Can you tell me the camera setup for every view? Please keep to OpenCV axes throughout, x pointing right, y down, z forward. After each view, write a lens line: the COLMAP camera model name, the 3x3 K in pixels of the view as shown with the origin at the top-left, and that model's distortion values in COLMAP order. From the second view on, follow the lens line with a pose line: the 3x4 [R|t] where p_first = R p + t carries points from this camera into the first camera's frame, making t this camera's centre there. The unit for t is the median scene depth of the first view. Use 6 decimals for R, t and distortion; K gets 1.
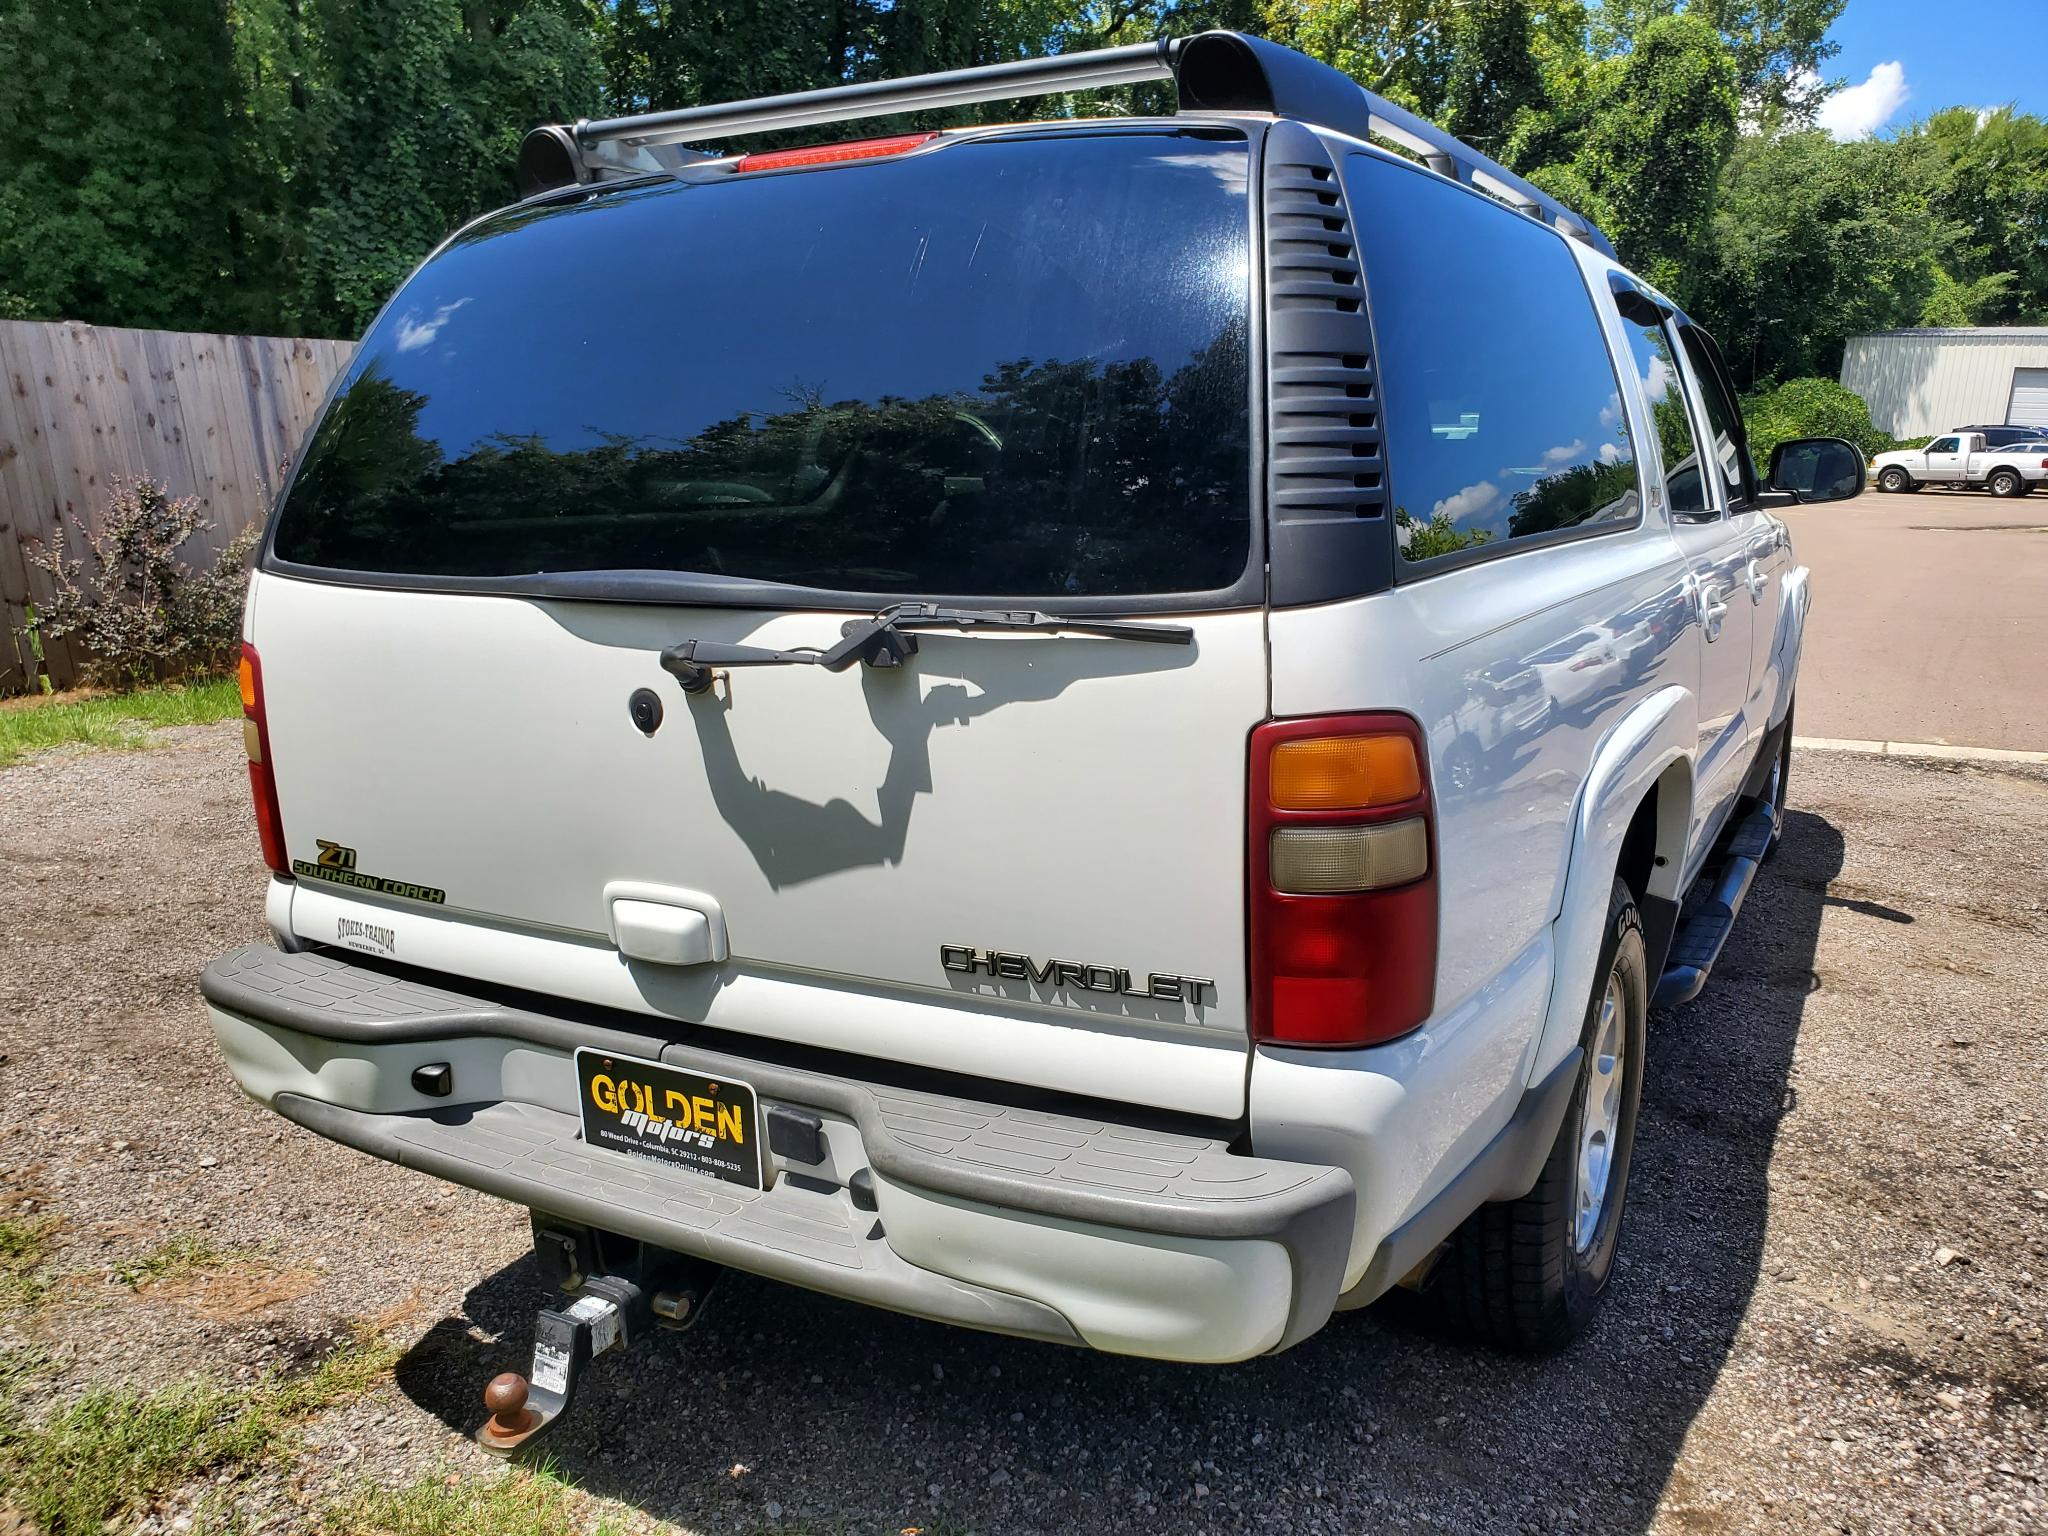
lens RADIAL K [[1627.6, 0, 995.3], [0, 1627.6, 794.4], [0, 0, 1]] dist [0.009654, 0.005942]
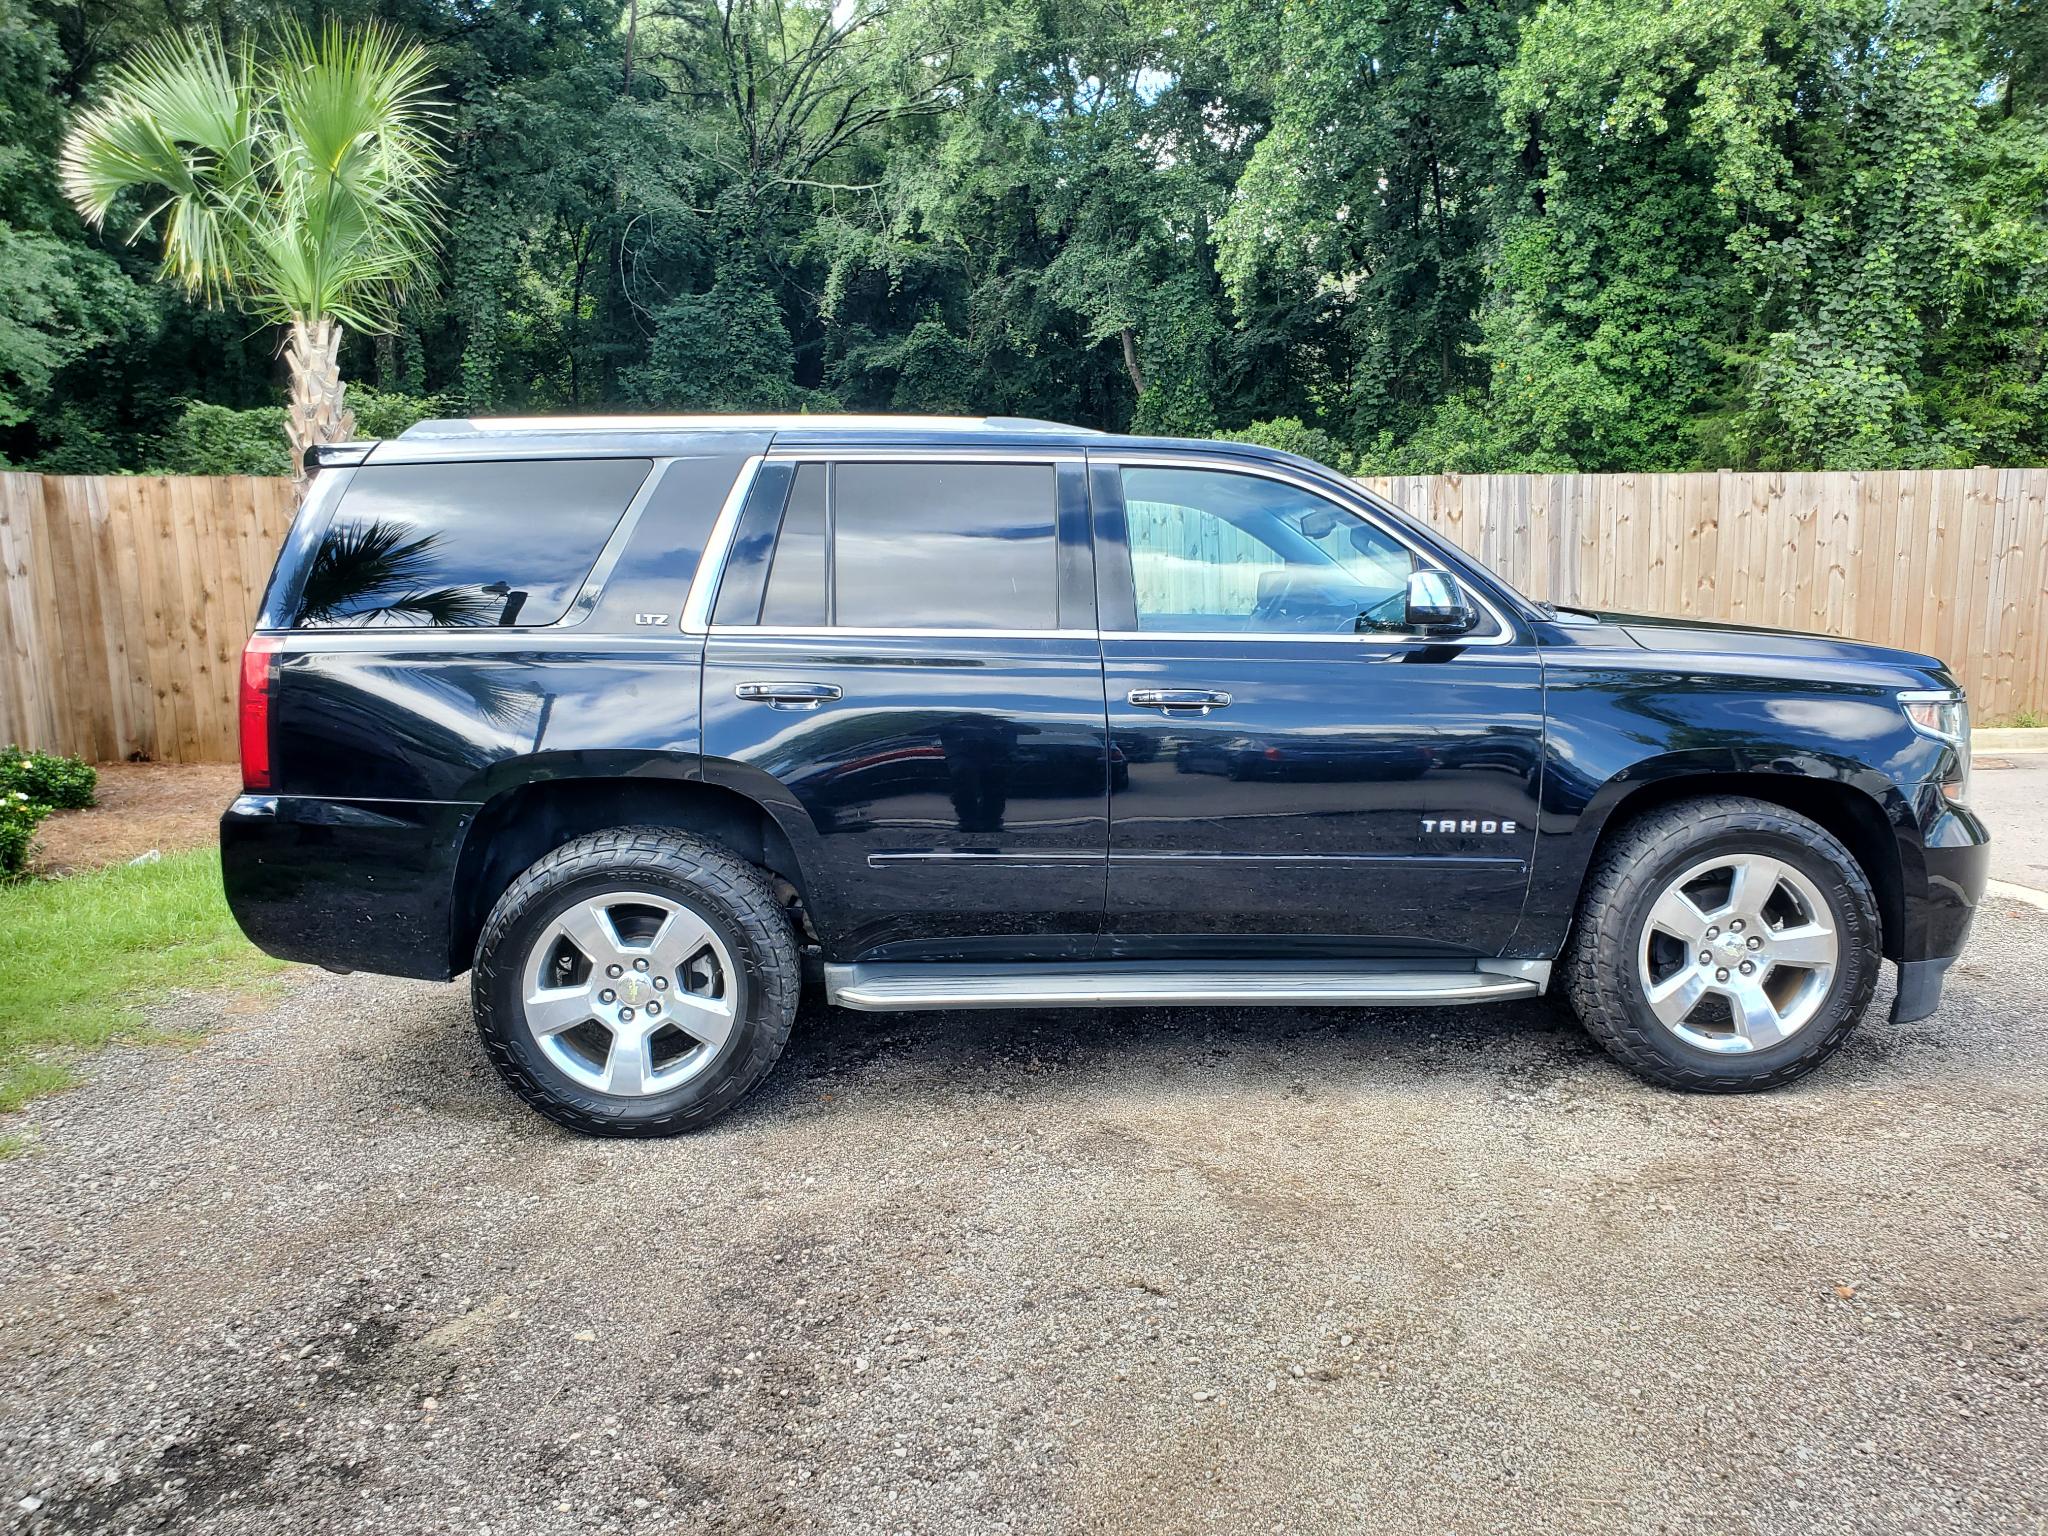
lens RADIAL K [[1608.6, 0, 1042.0], [0, 1608.6, 784.4], [0, 0, 1]] dist [-0.002634, 0.022764]
pose [[0.567675, 0.109946, -0.815878, 0.179985], [-0.165429, 0.986061, 0.017776, -0.017763], [0.806461, 0.124879, 0.577950, 0.070313]]
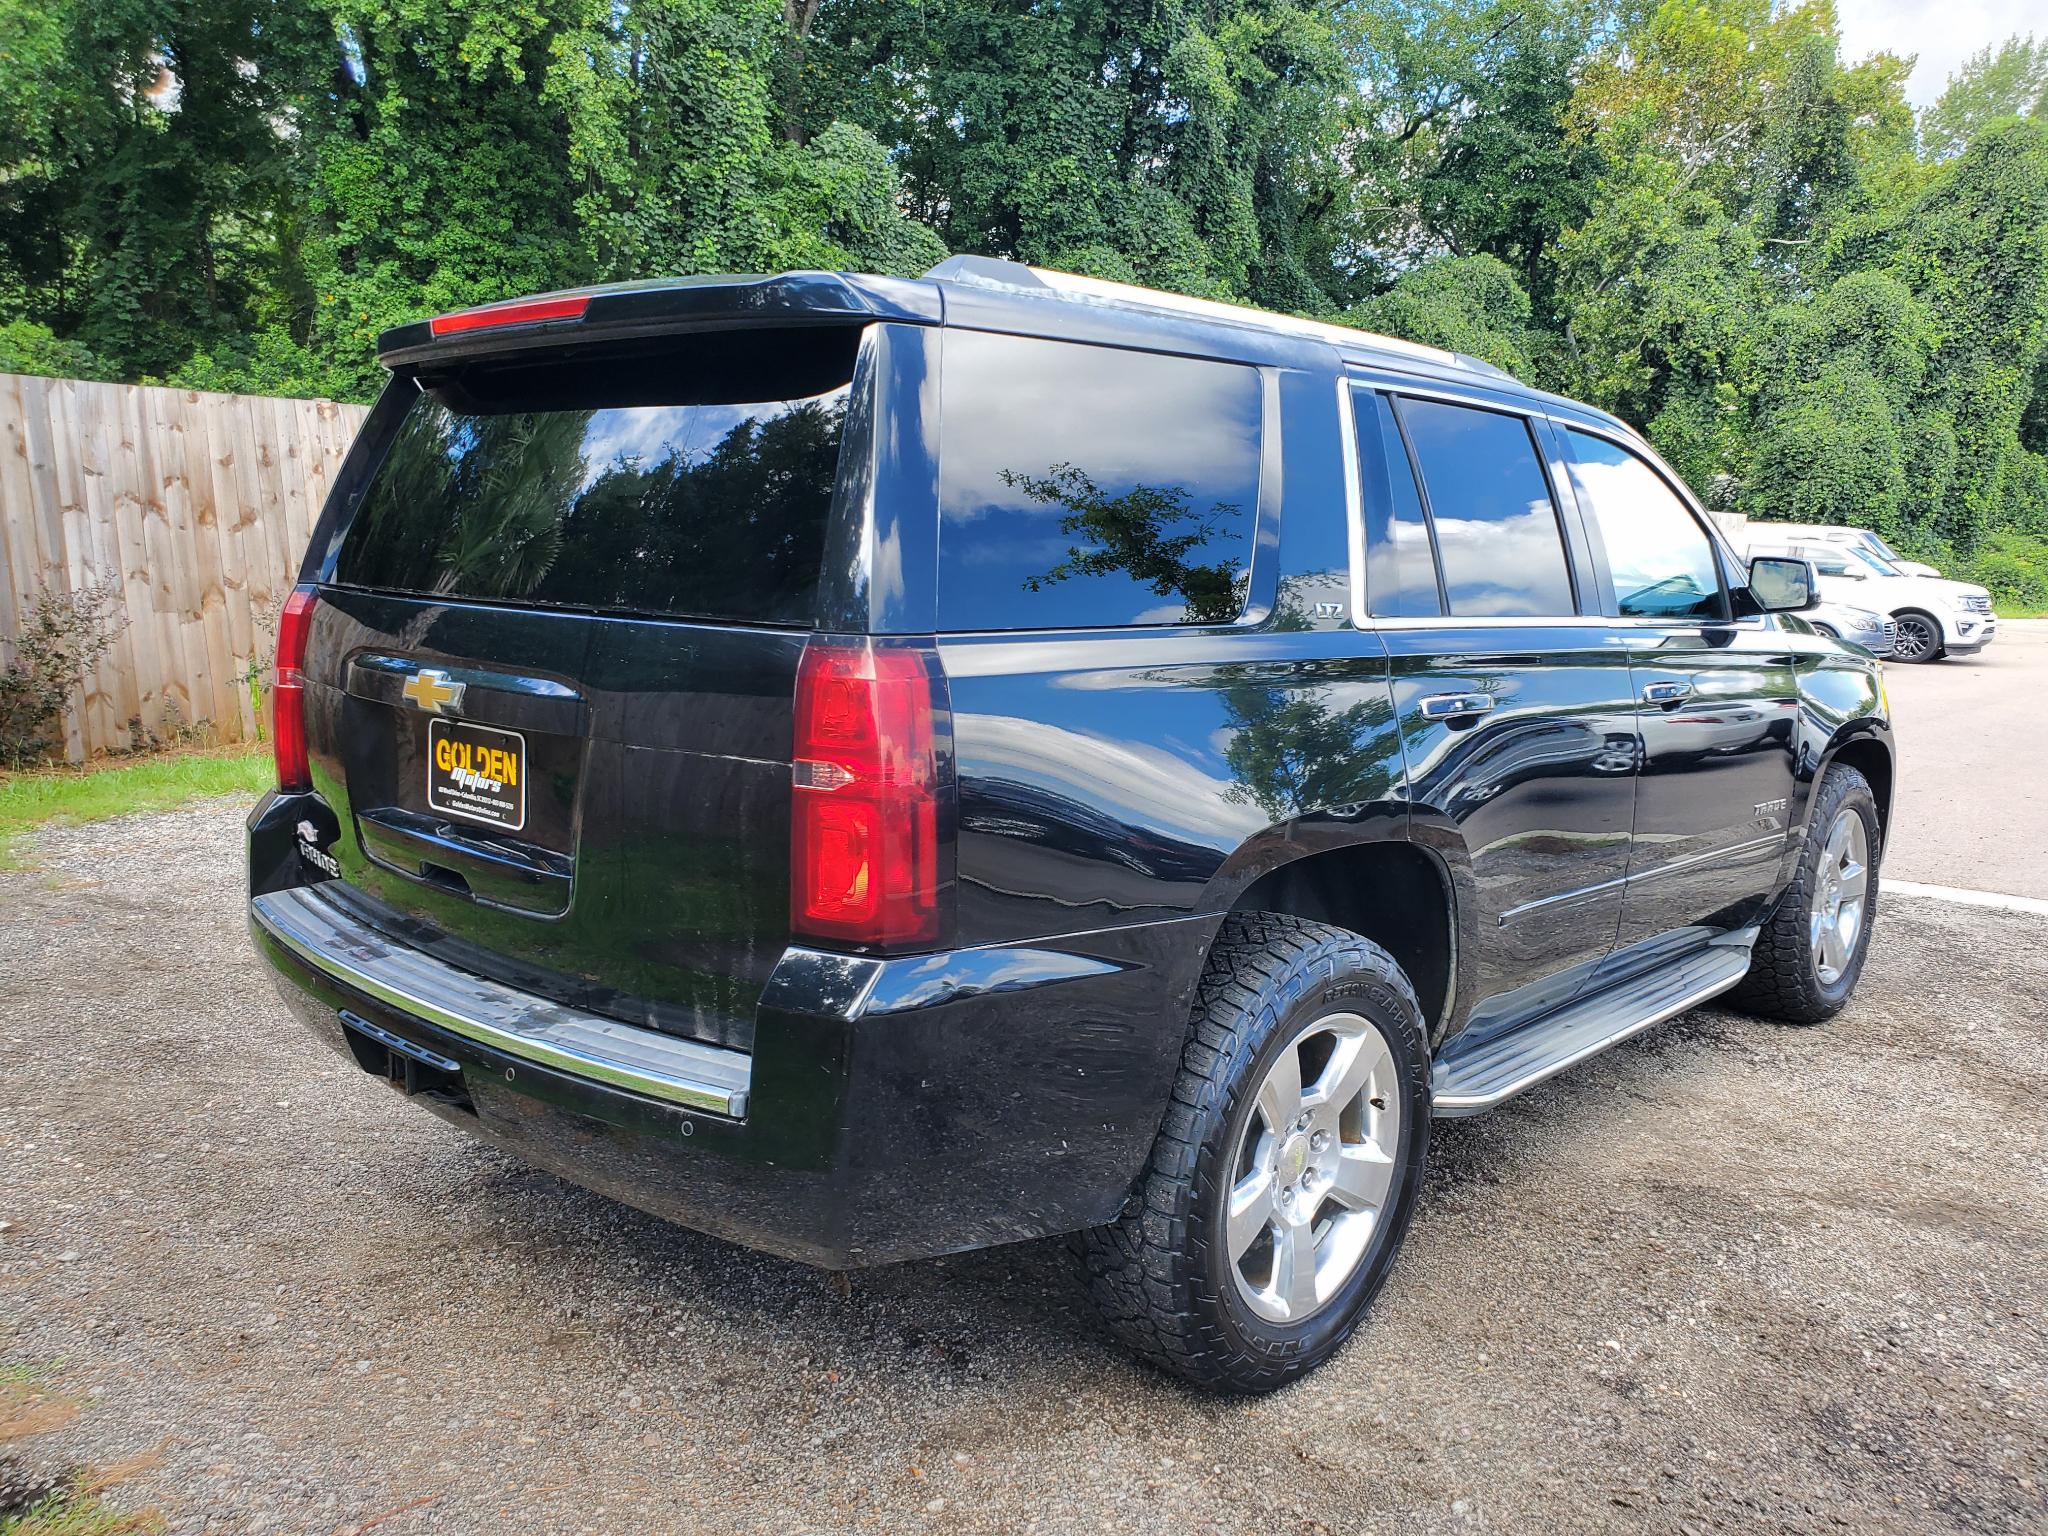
lens RADIAL K [[1602.1, 0, 1006.4], [0, 1602.1, 797.2], [0, 0, 1]] dist [-0.043047, 0.088061]
pose [[0.984325, 0.060652, -0.165608, 0.025891], [-0.068660, 0.996710, -0.043061, -0.005212], [0.162452, 0.053757, 0.985251, 0.020212]]
